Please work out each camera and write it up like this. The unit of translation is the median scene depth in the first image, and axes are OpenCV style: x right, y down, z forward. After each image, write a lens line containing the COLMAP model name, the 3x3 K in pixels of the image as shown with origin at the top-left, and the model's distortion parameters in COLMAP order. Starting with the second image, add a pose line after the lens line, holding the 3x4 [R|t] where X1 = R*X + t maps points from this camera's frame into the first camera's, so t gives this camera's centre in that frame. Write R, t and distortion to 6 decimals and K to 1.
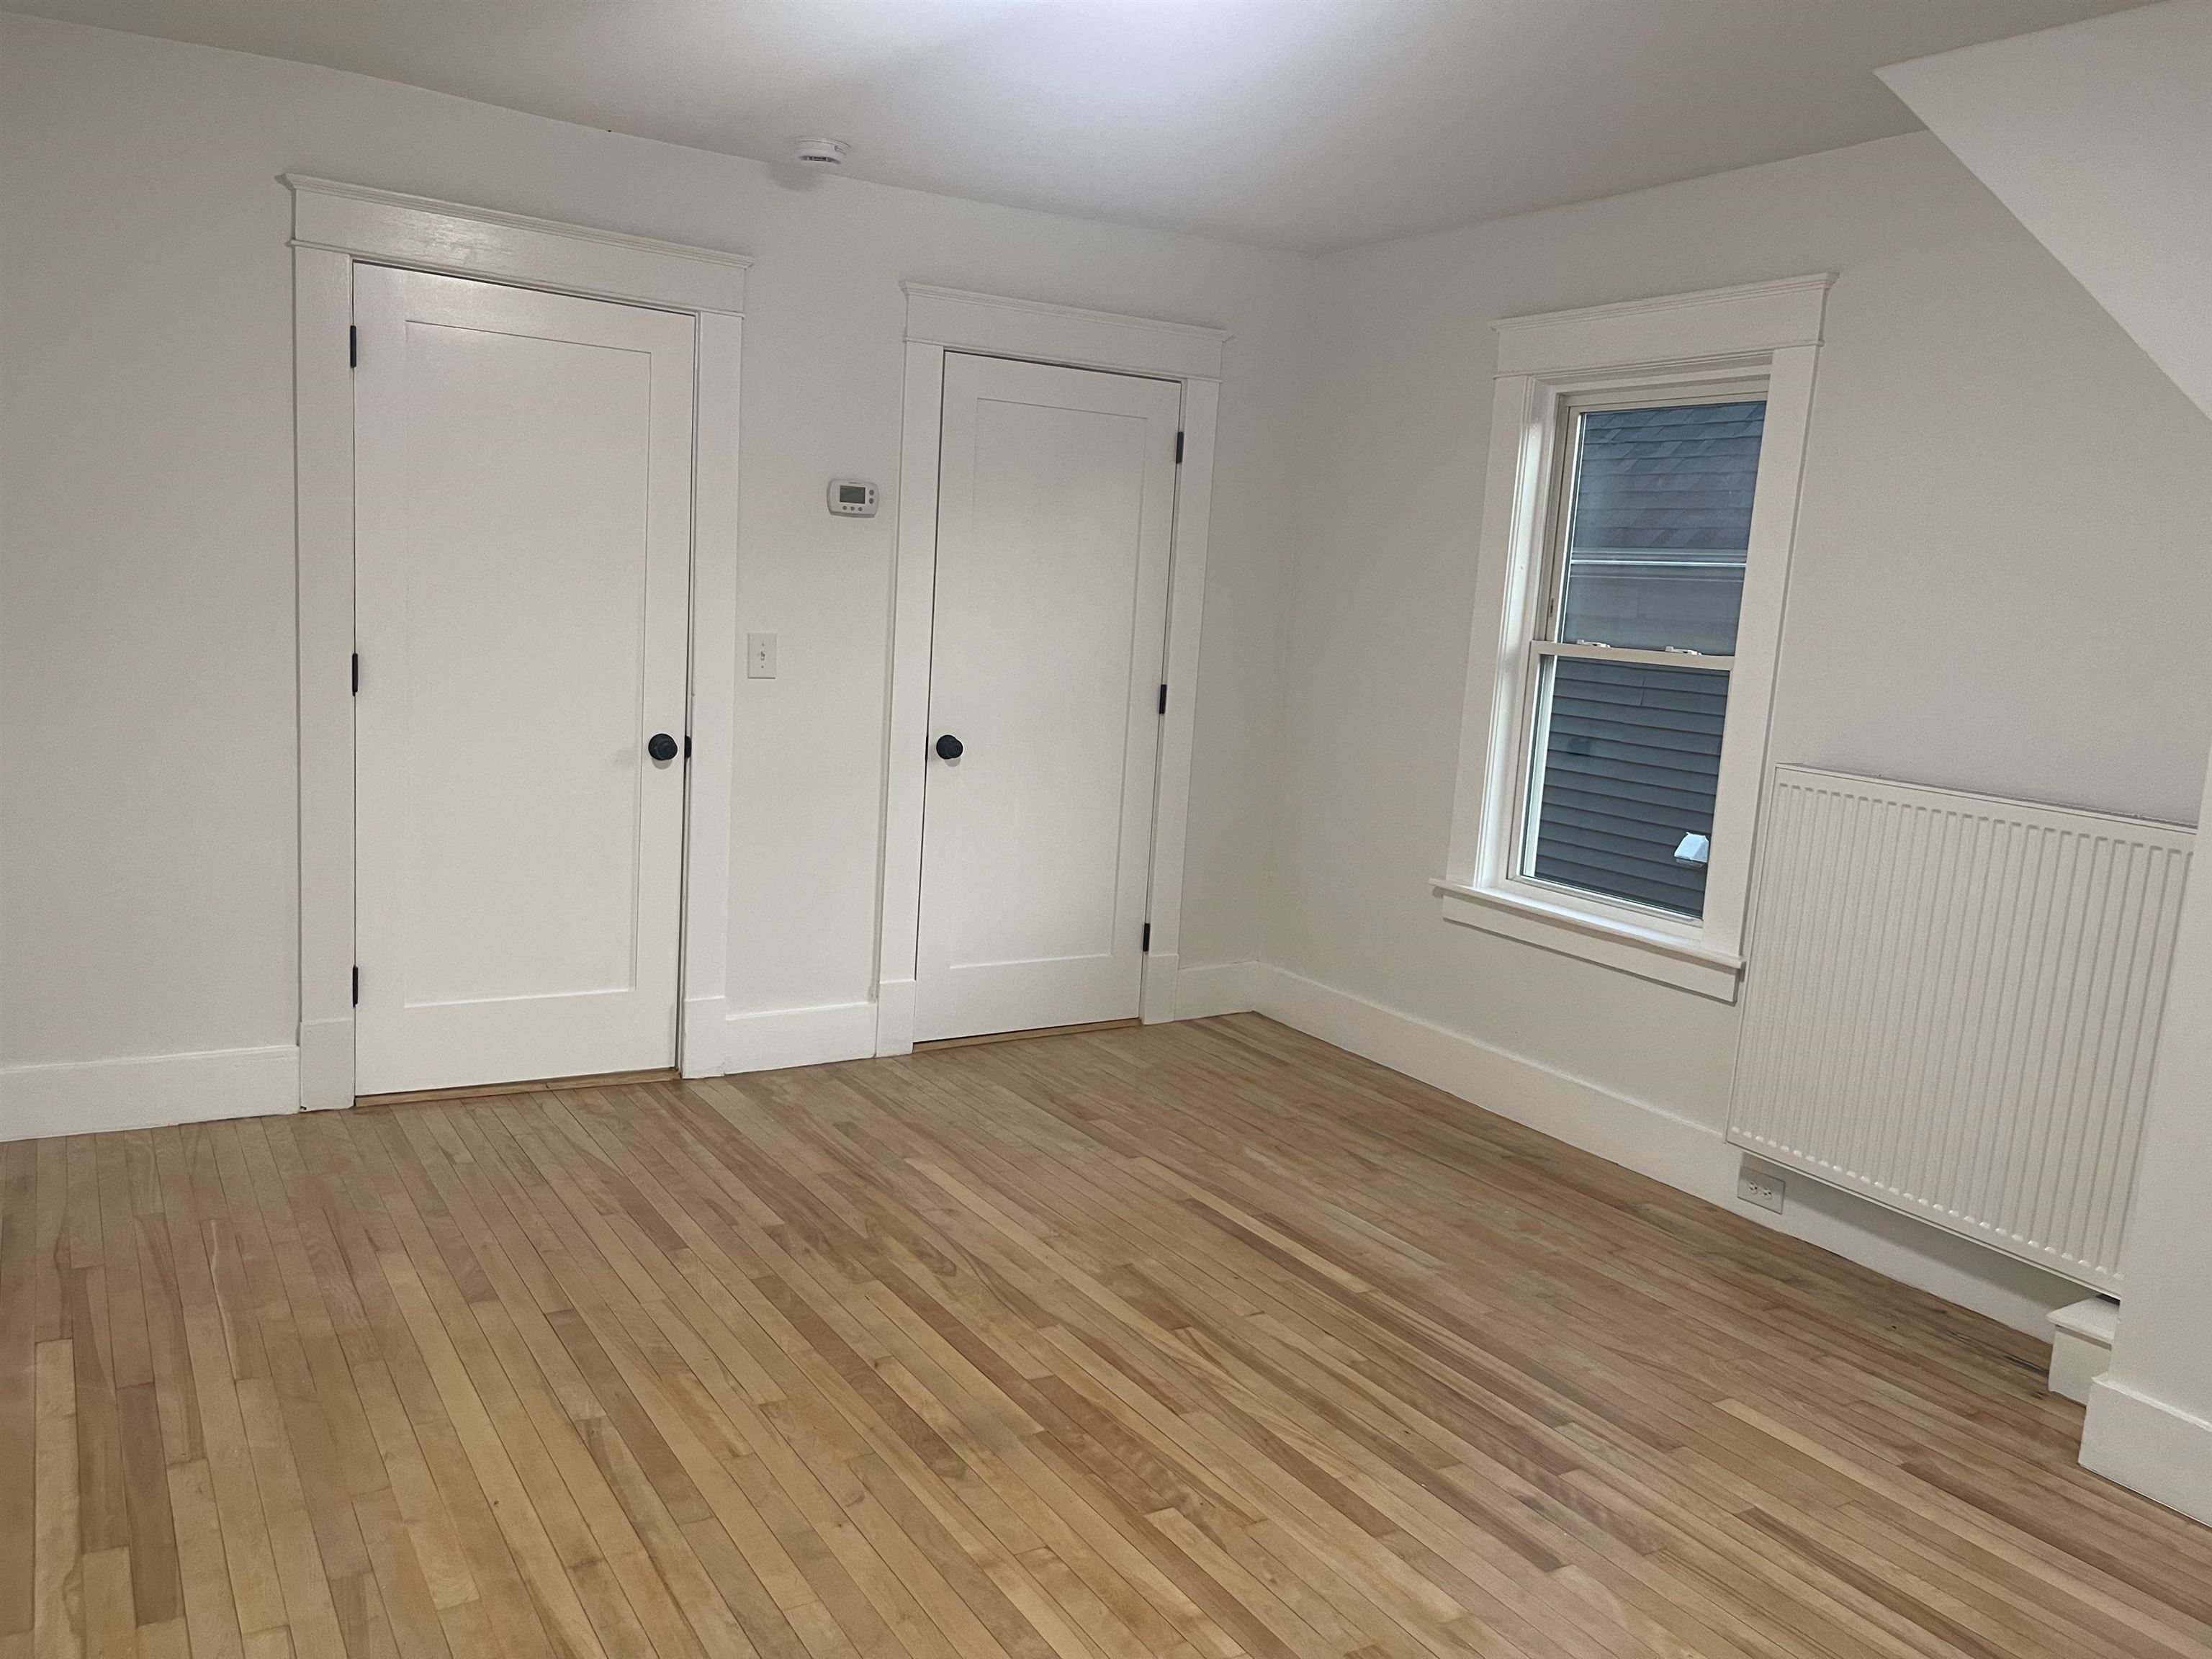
lens RADIAL K [[1694.2, 0, 1105.7], [0, 1694.2, 833.1], [0, 0, 1]] dist [0.093011, -0.065157]
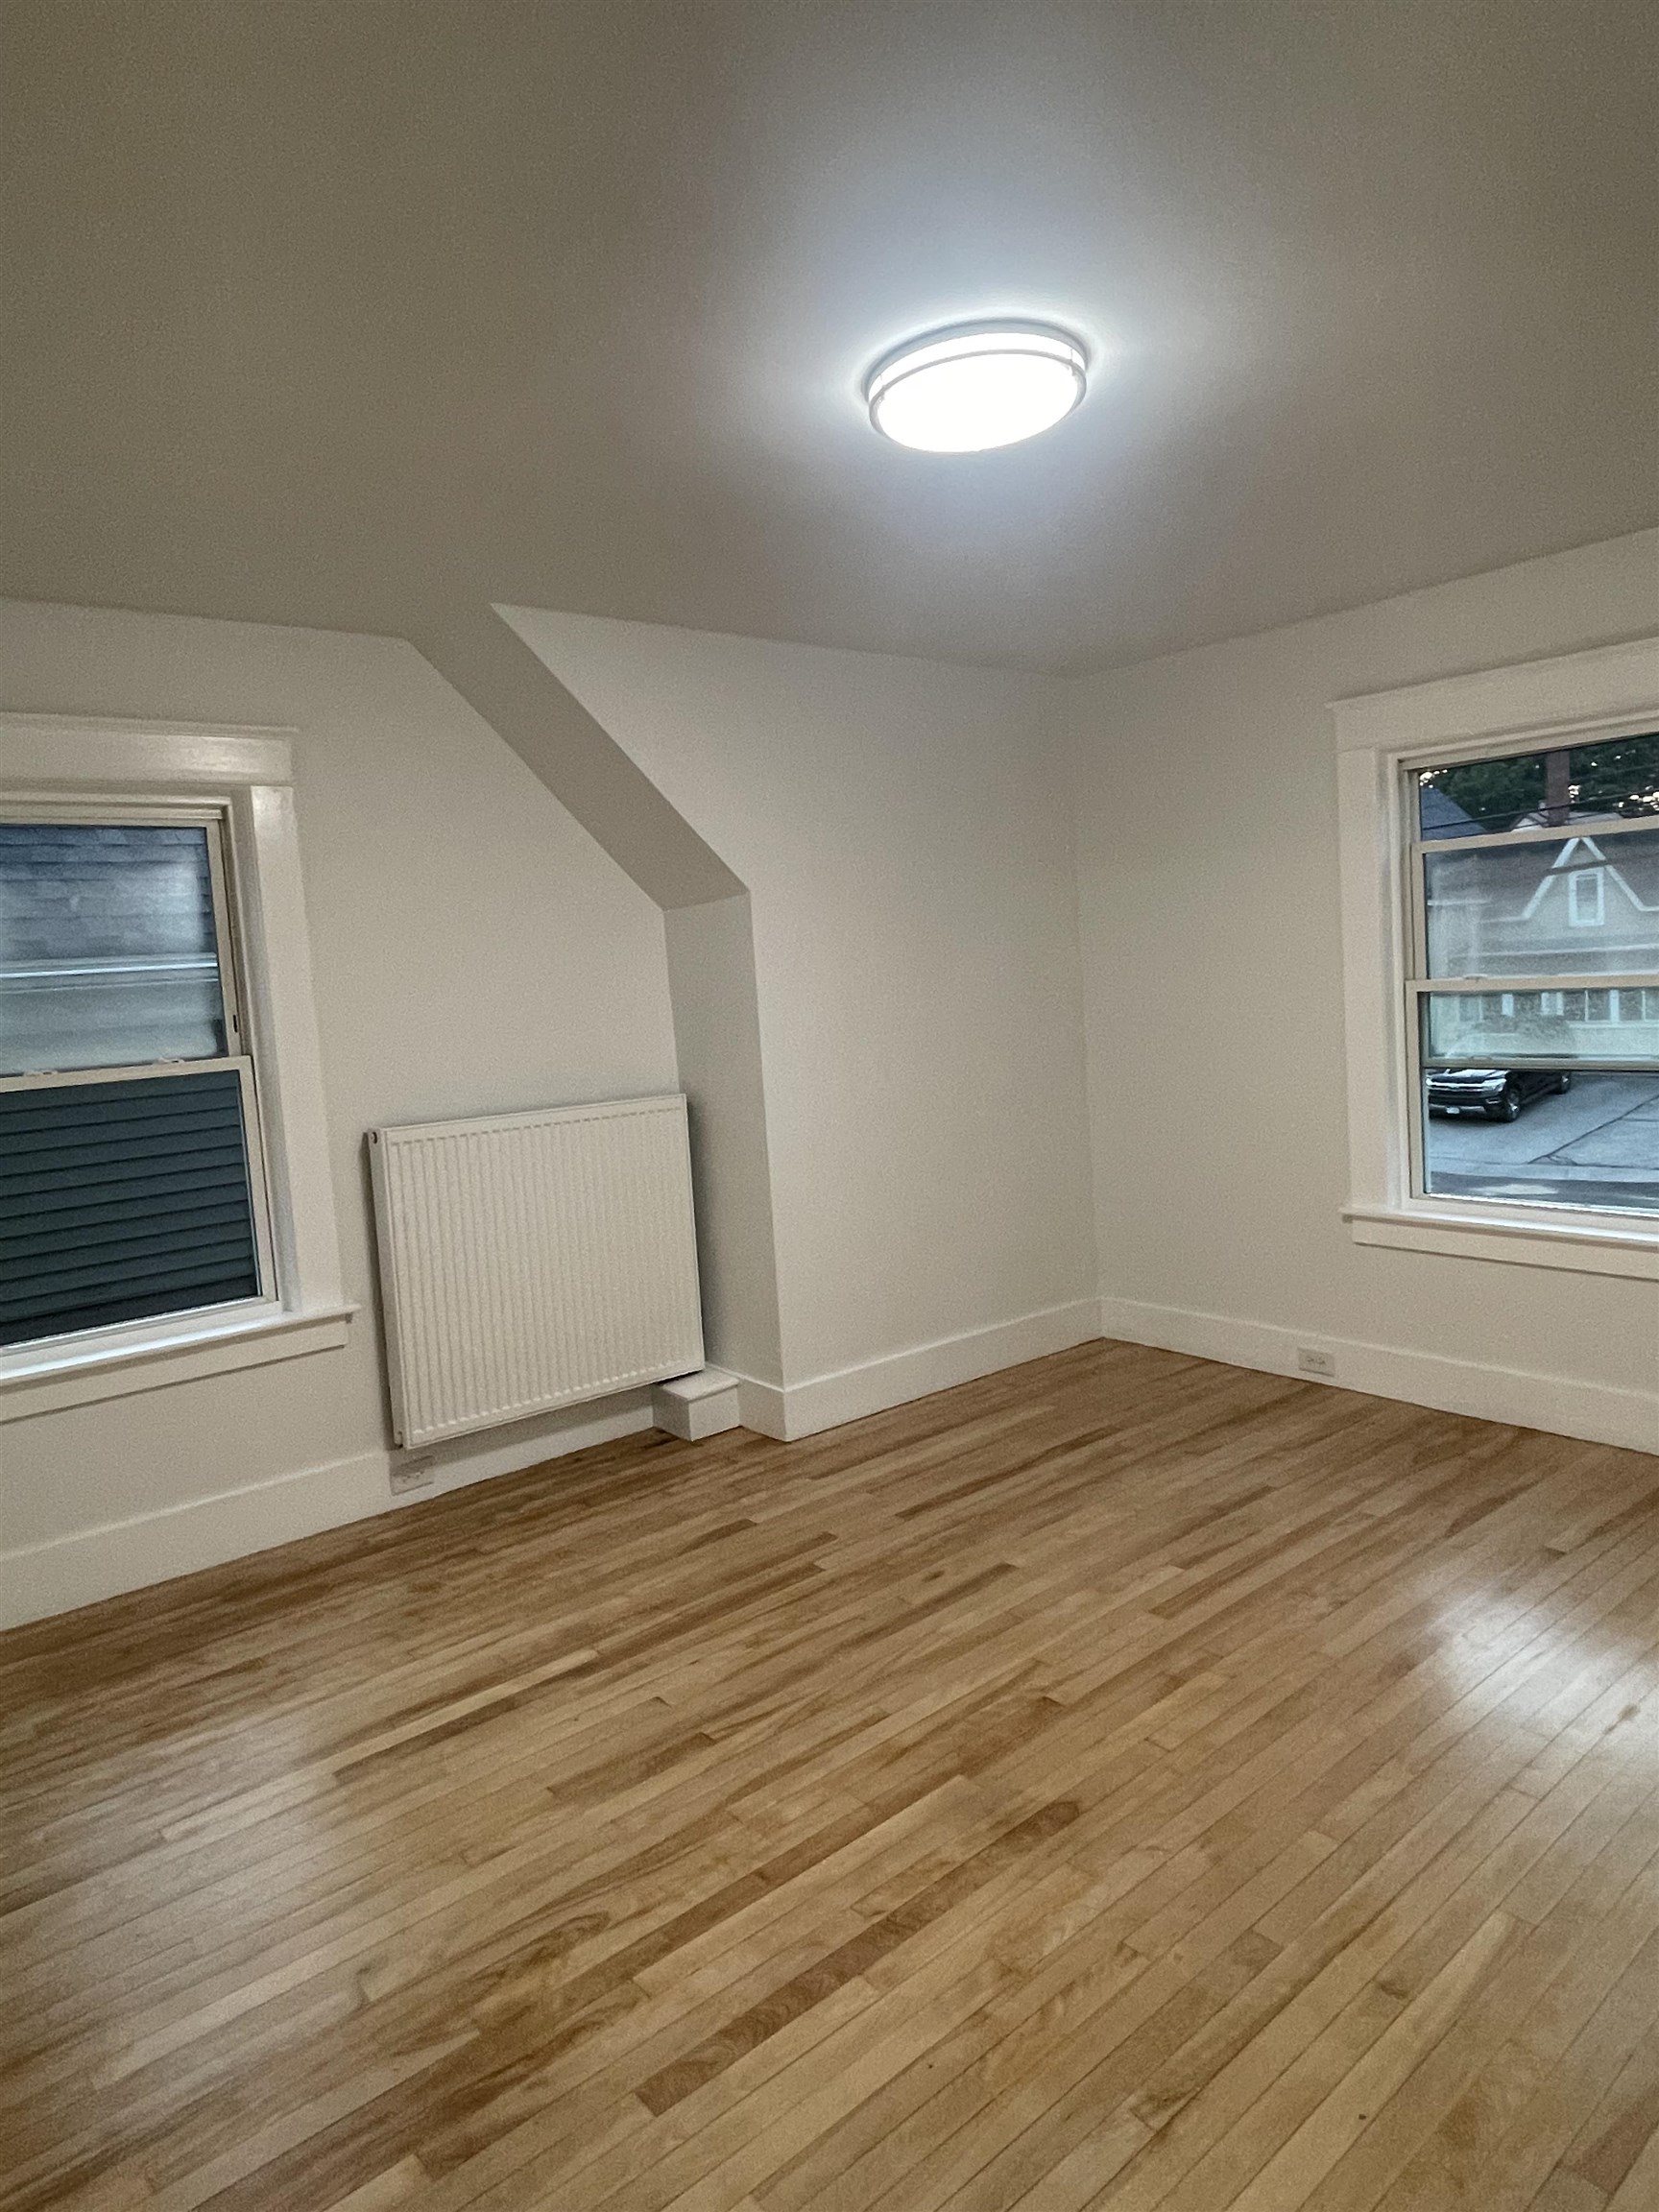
lens RADIAL K [[1335.4, 0, 826.9], [0, 1335.4, 1096.7], [0, 0, 1]] dist [-0.003173, -0.001661]
pose [[-0.141074, -0.142631, 0.979671, -0.625363], [0.205369, 0.963825, 0.169897, -0.172496], [-0.968464, 0.225163, -0.106678, 0.868070]]
